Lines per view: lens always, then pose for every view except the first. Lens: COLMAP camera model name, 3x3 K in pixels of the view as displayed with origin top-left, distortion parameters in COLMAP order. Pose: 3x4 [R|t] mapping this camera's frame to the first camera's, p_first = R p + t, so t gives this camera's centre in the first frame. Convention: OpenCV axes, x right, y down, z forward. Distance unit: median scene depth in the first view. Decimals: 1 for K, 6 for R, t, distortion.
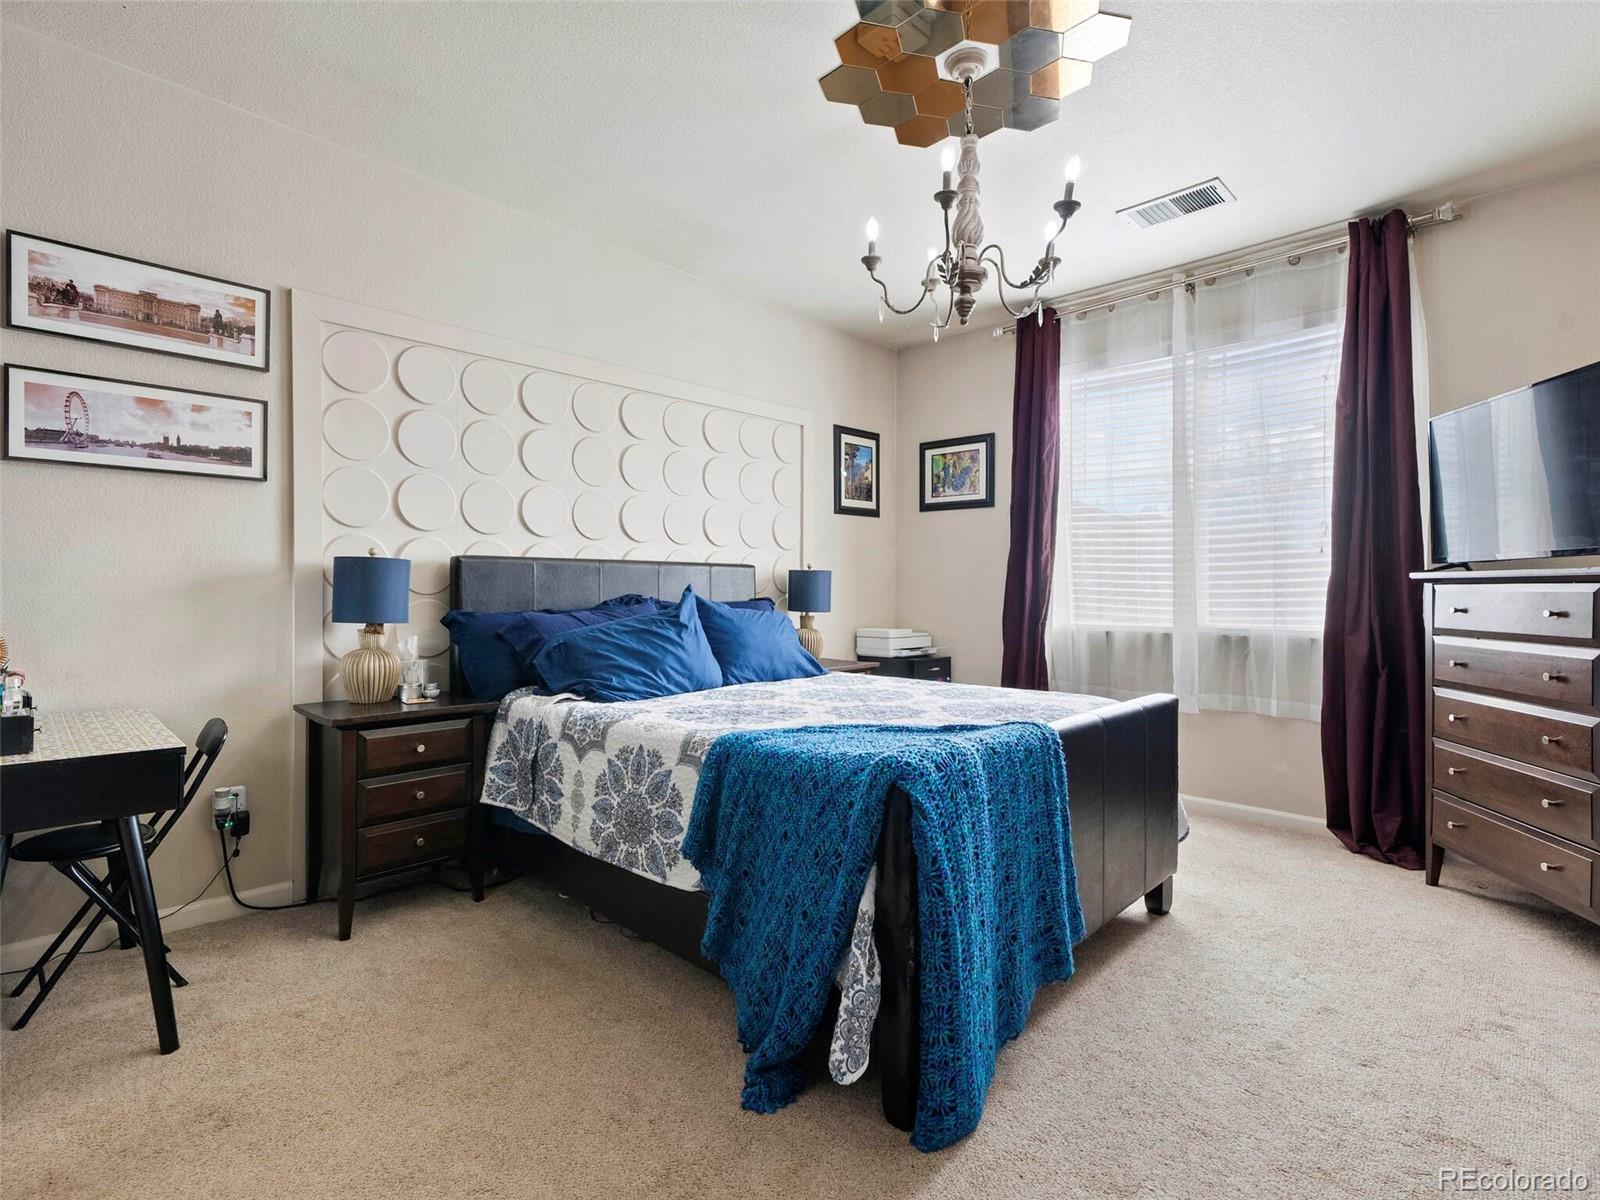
lens RADIAL K [[762.6, 0, 804.3], [0, 762.6, 604.5], [0, 0, 1]] dist [-0.000845, -0.000050]
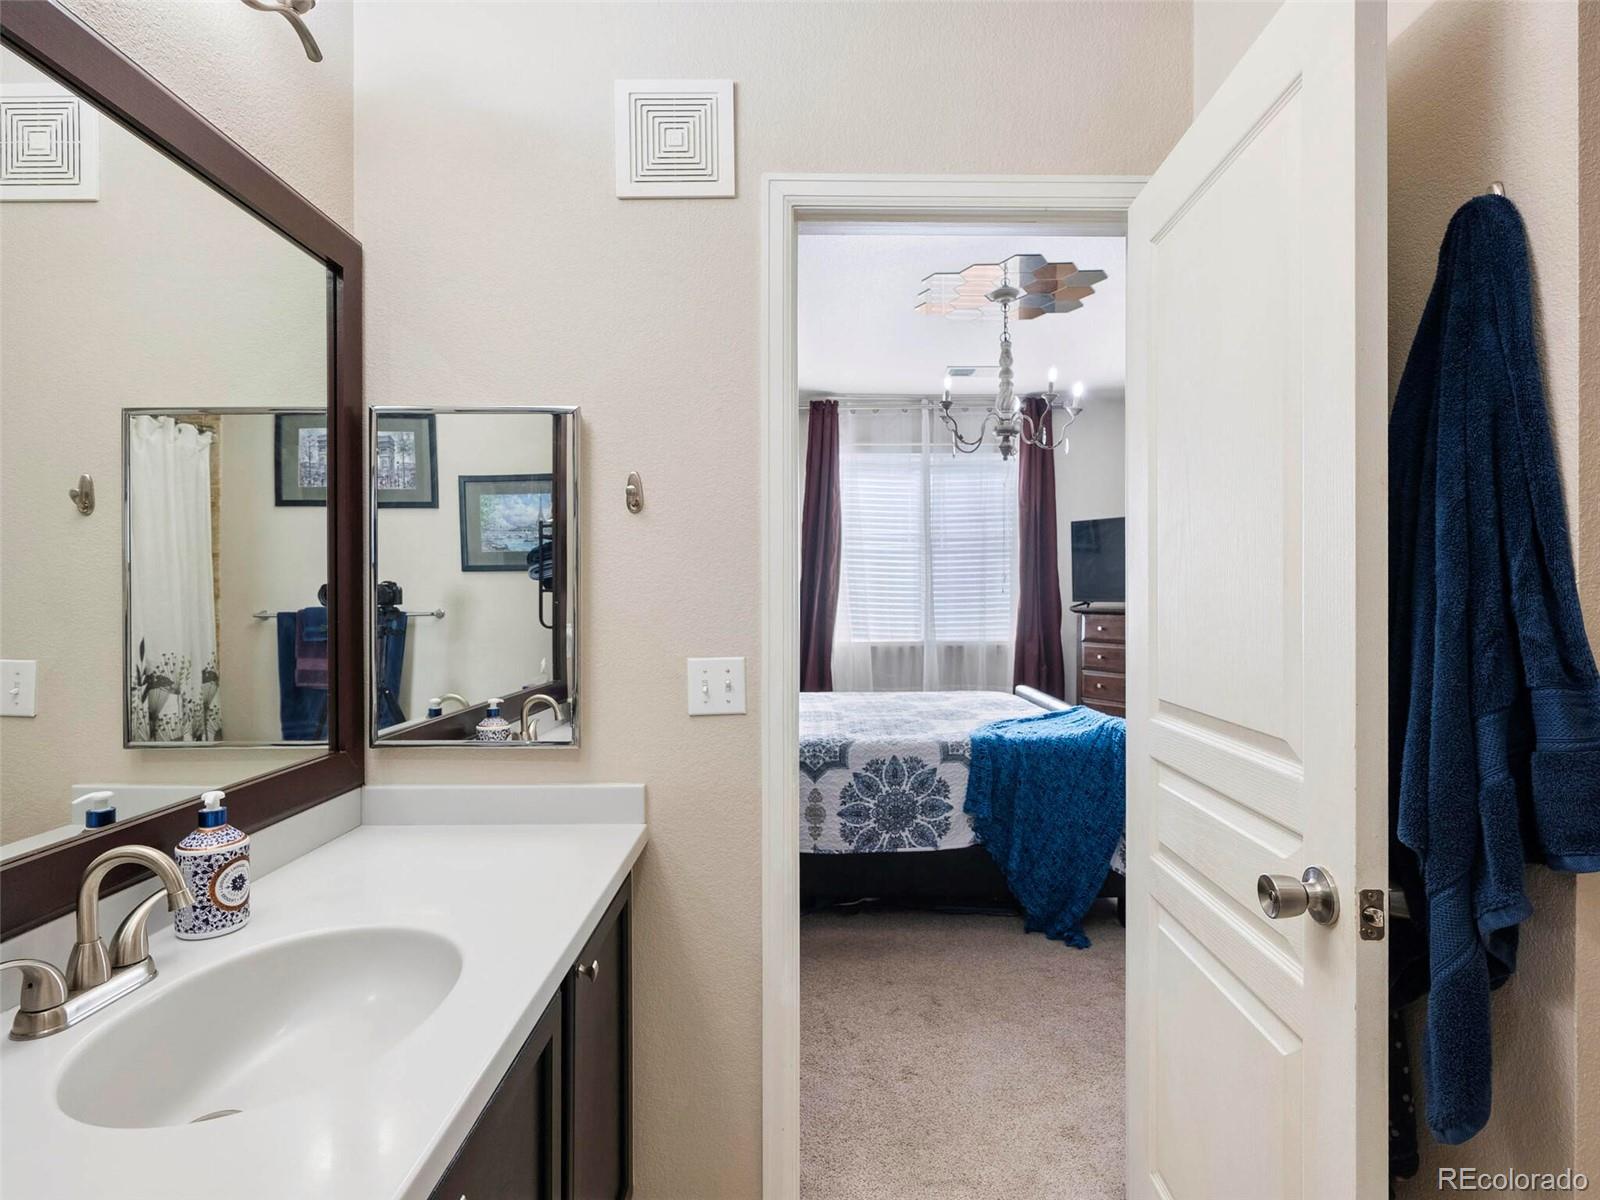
lens RADIAL K [[796.7, 0, 803.7], [0, 796.7, 606.6], [0, 0, 1]] dist [0.001202, 0.000060]
pose [[0.724350, -0.016838, 0.689226, -1.160539], [0.016670, 0.999837, 0.006906, -0.079815], [-0.689230, 0.006487, 0.724513, 0.092163]]
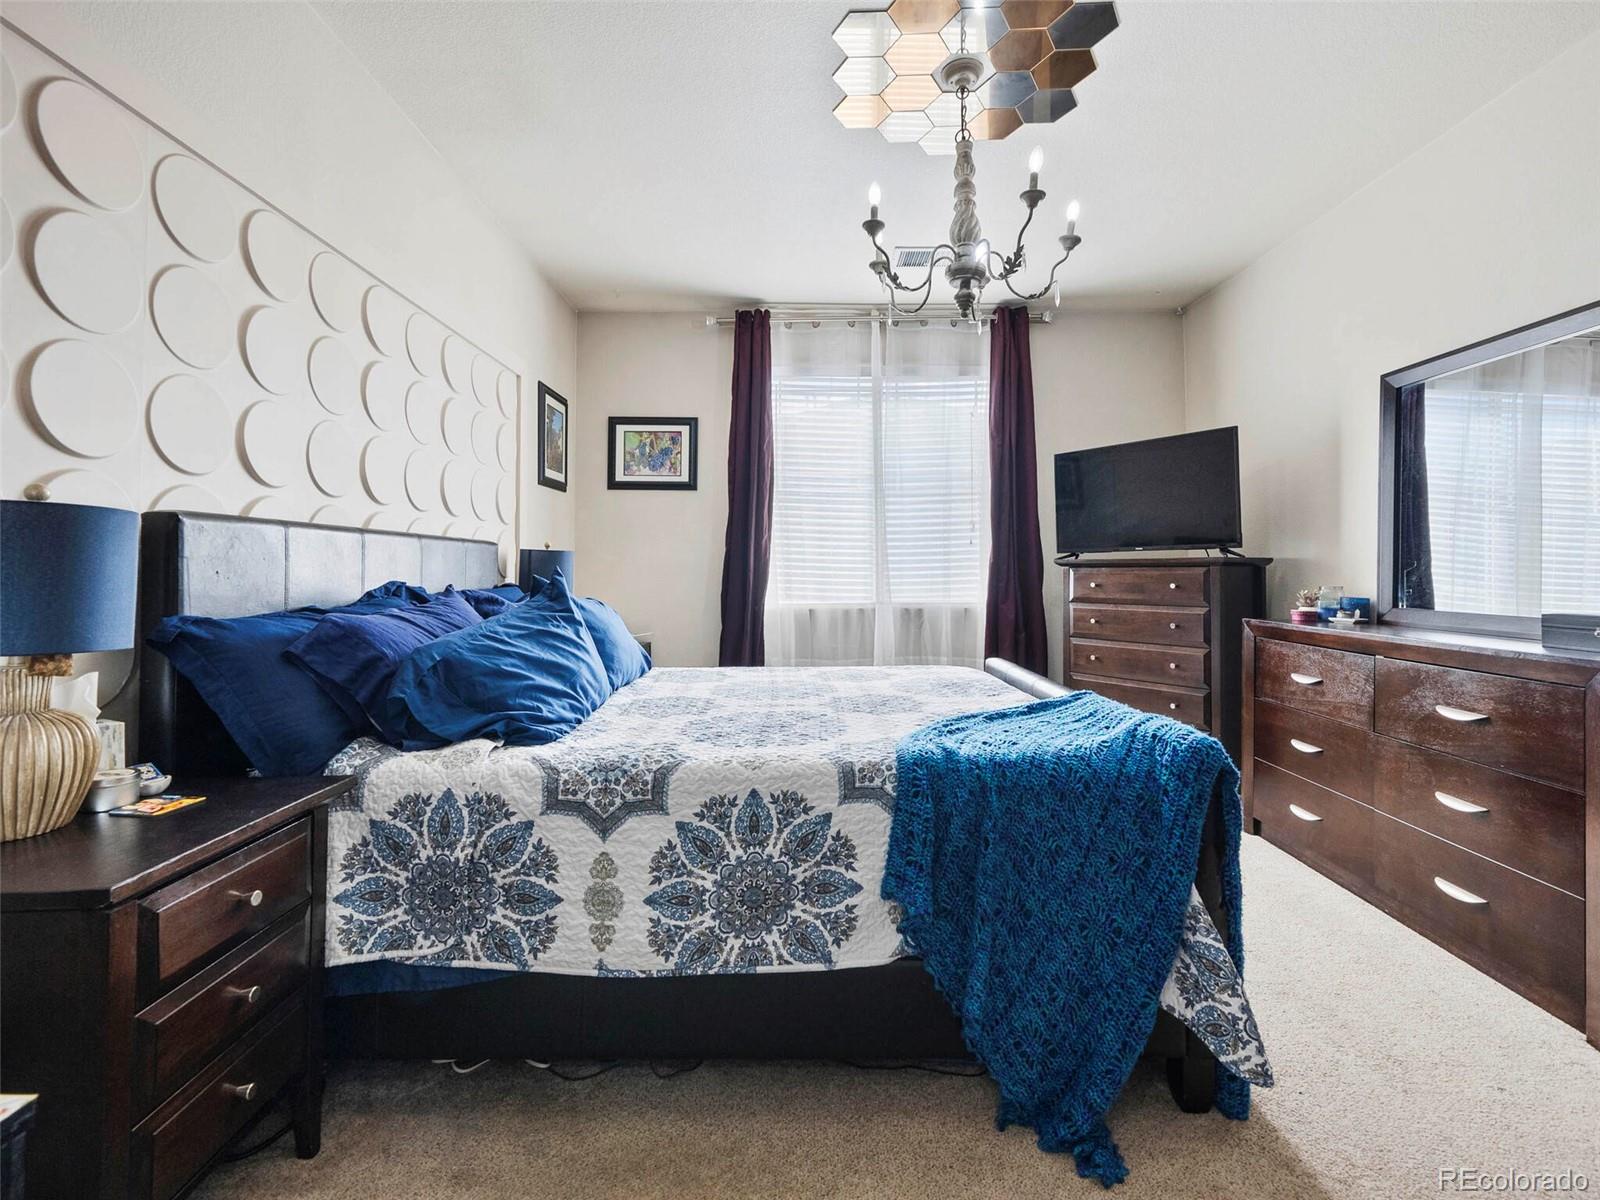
lens RADIAL K [[710.1, 0, 802.2], [0, 710.1, 566.2], [0, 0, 1]] dist [-0.002774, -0.000179]
pose [[0.725299, 0.002408, 0.688430, -0.581604], [0.016356, 0.999651, -0.020727, -0.010727], [-0.688240, 0.026293, 0.725006, 0.433759]]
